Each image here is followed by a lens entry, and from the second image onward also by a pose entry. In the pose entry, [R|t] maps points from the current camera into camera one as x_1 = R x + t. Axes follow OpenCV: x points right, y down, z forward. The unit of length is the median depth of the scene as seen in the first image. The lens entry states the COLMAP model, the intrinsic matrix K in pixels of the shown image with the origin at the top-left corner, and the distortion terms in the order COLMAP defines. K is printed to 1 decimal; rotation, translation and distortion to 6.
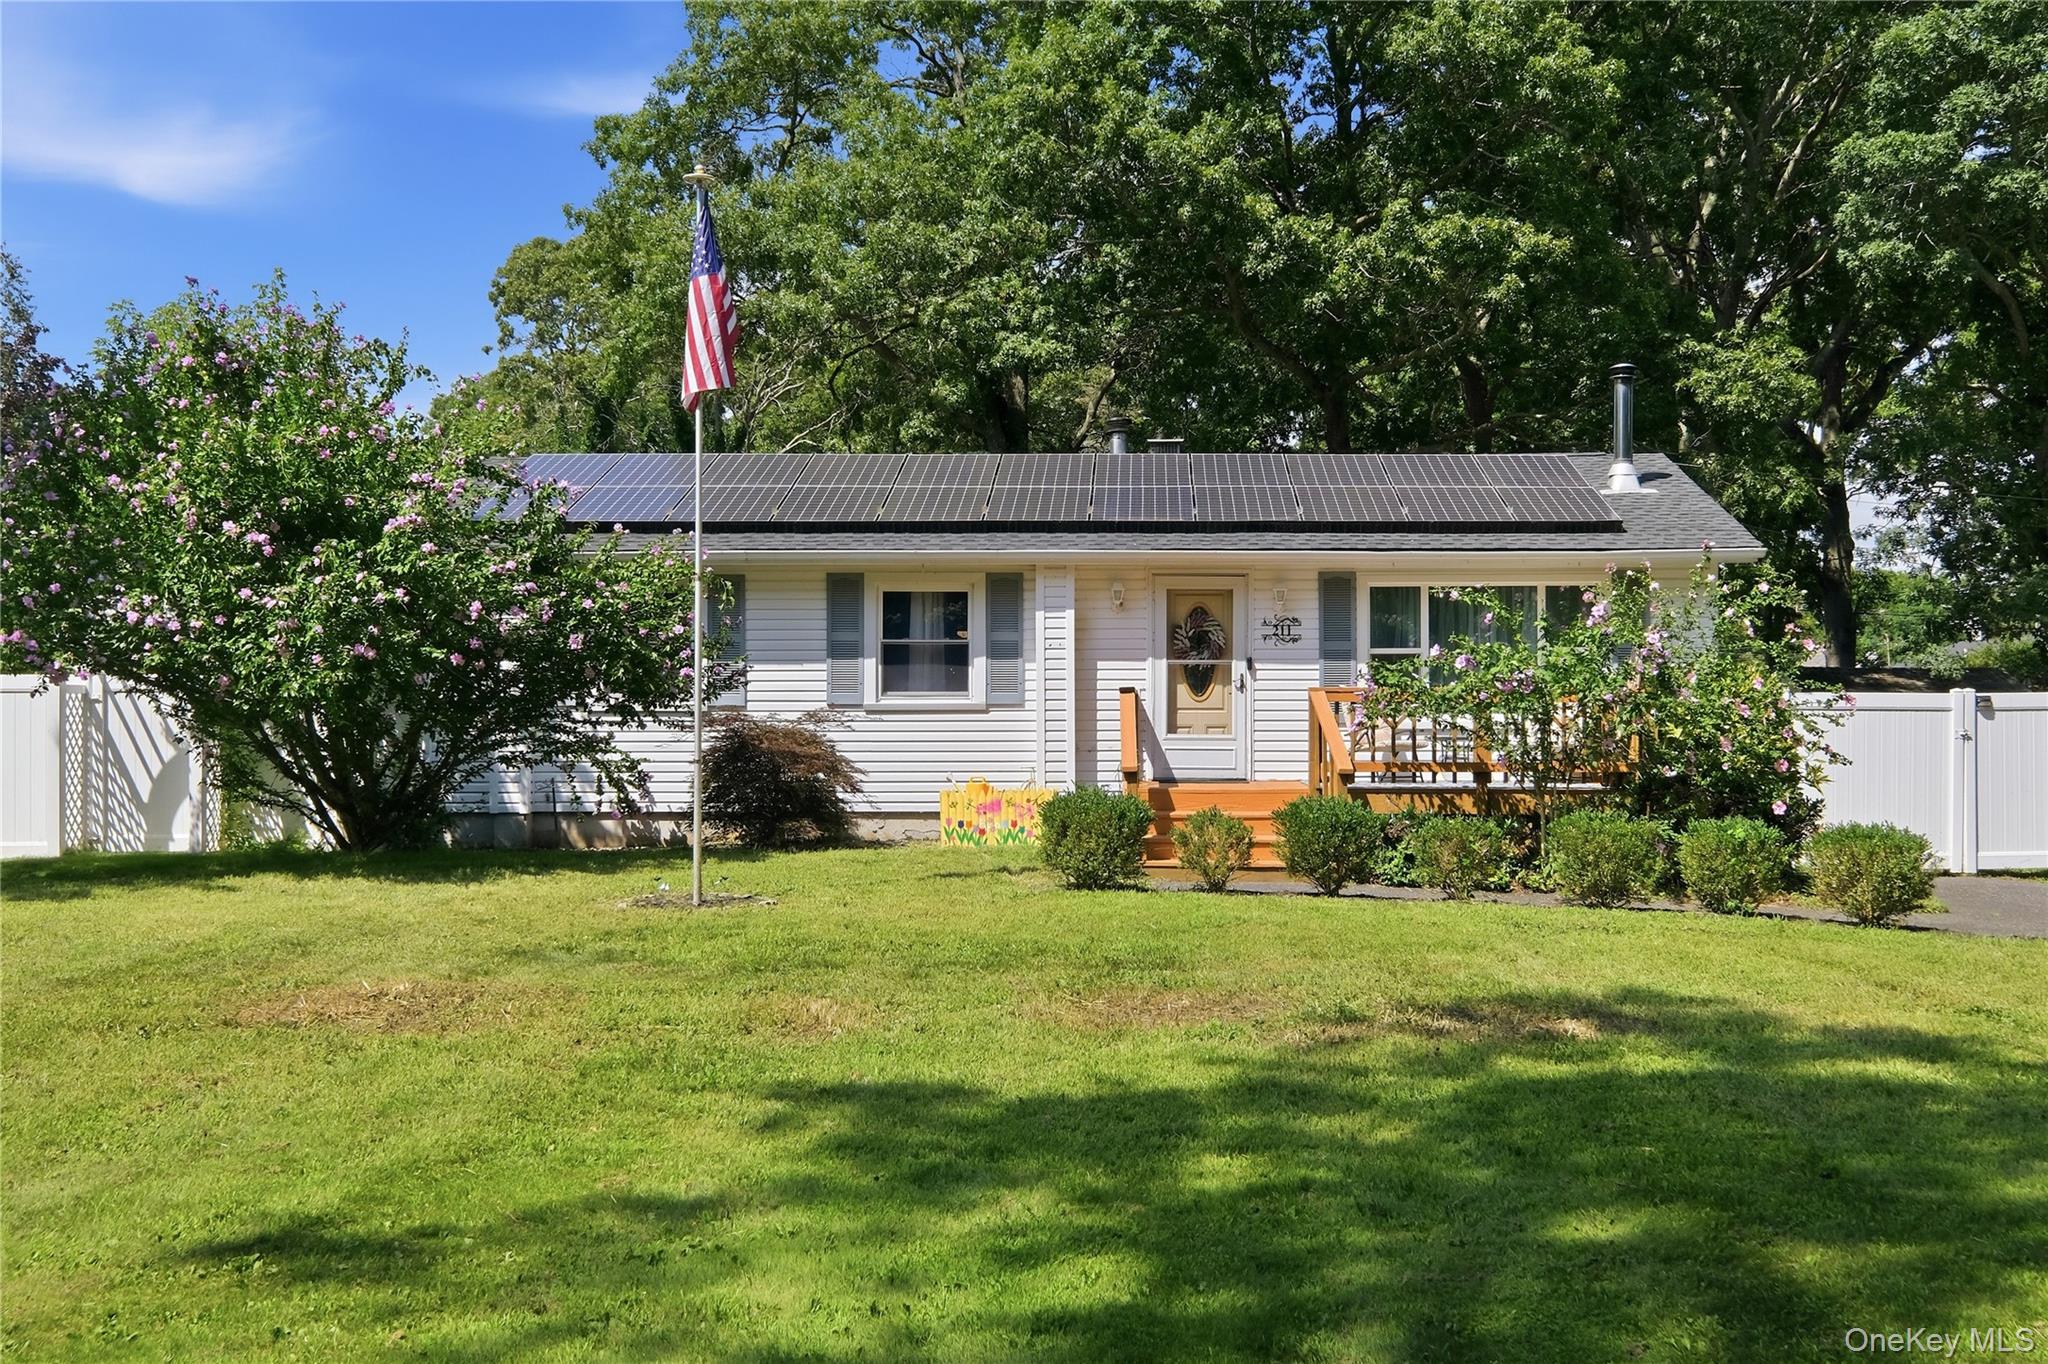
lens RADIAL K [[2222.5, 0, 1024.0], [0, 2222.5, 682.0], [0, 0, 1]] dist [0.009704, 0.020220]
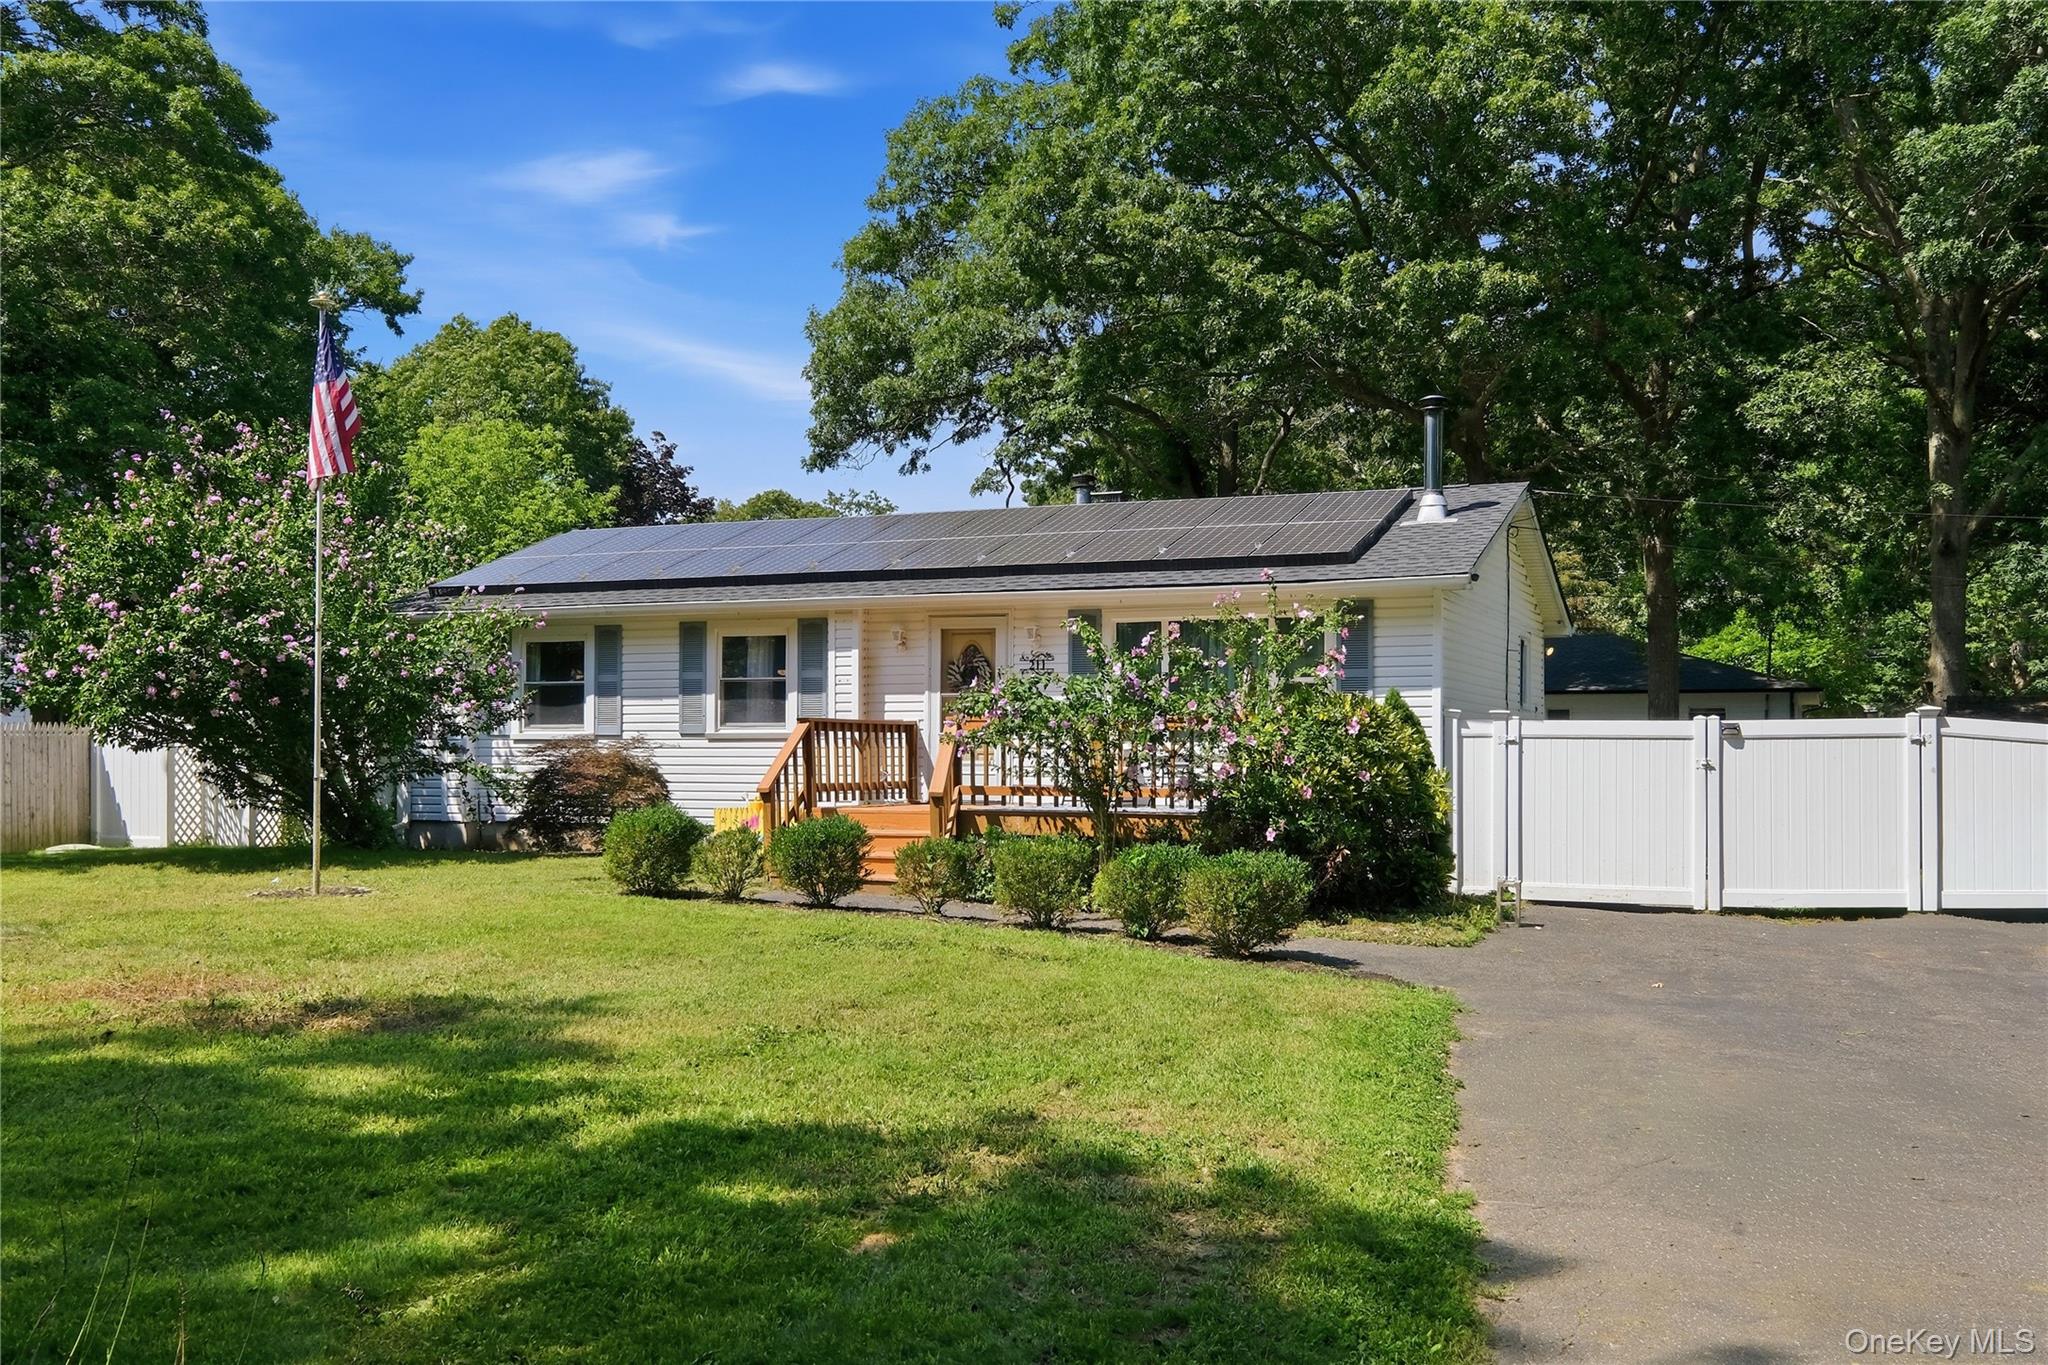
lens RADIAL K [[1923.2, 0, 1025.6], [0, 1923.2, 709.8], [0, 0, 1]] dist [0.005127, -0.004961]
pose [[0.920155, -0.005839, -0.391510, 0.478770], [0.004681, 0.999981, -0.003912, 0.002297], [0.391526, 0.001767, 0.920165, 0.134653]]
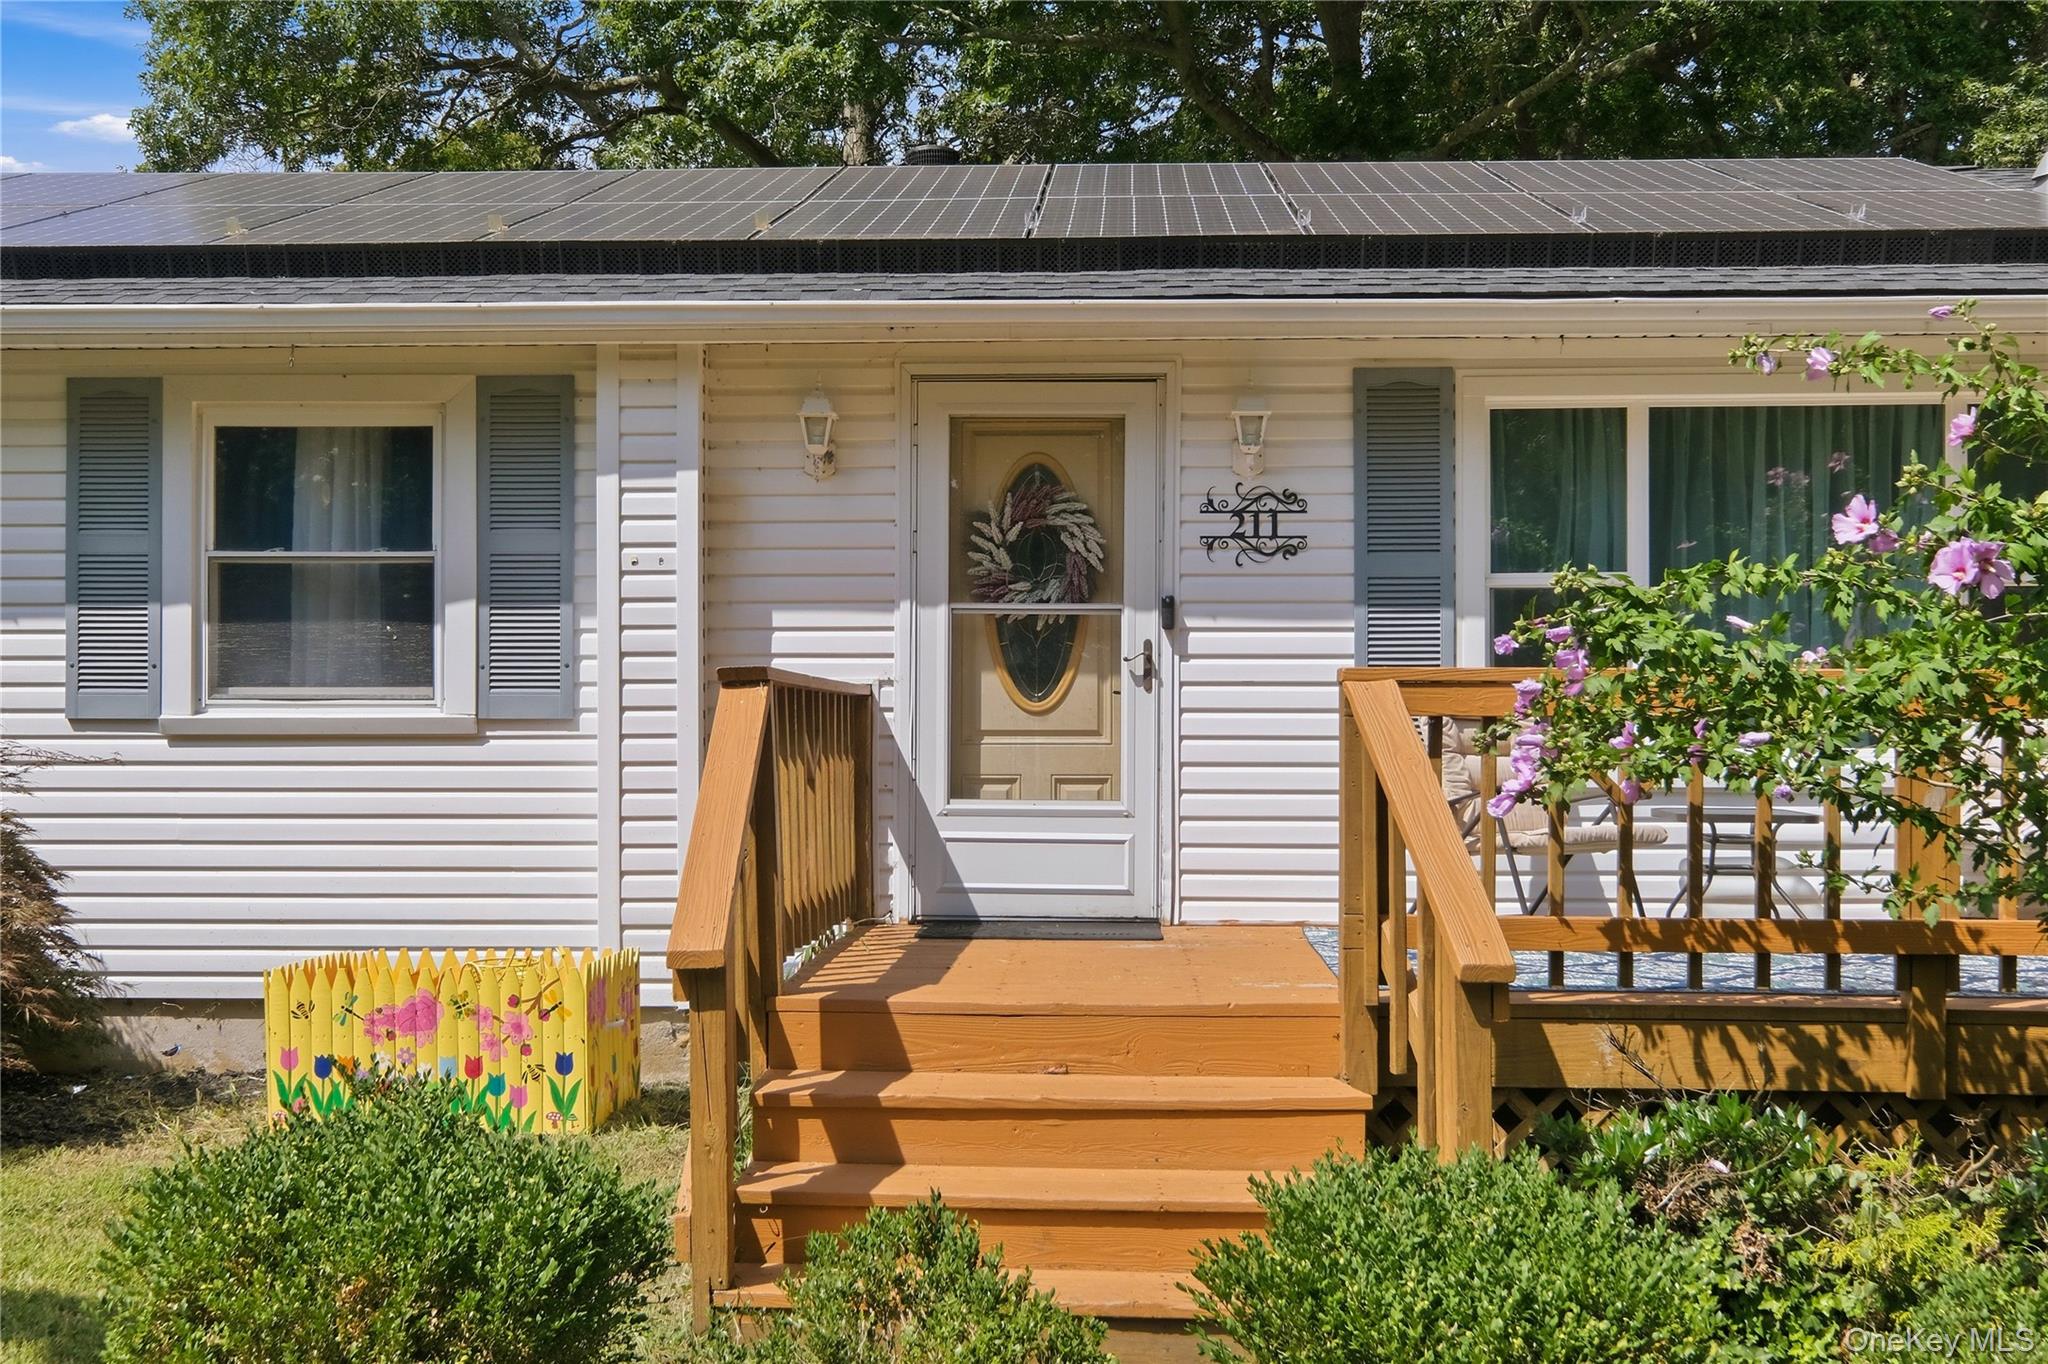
lens RADIAL K [[2105.1, 0, 923.7], [0, 2105.1, 692.5], [0, 0, 1]] dist [0.009031, 0.010953]
pose [[0.999190, 0.001722, -0.040215, 0.074343], [-0.001707, 0.999998, 0.000395, 0.005067], [0.040215, -0.000326, 0.999191, 0.641060]]
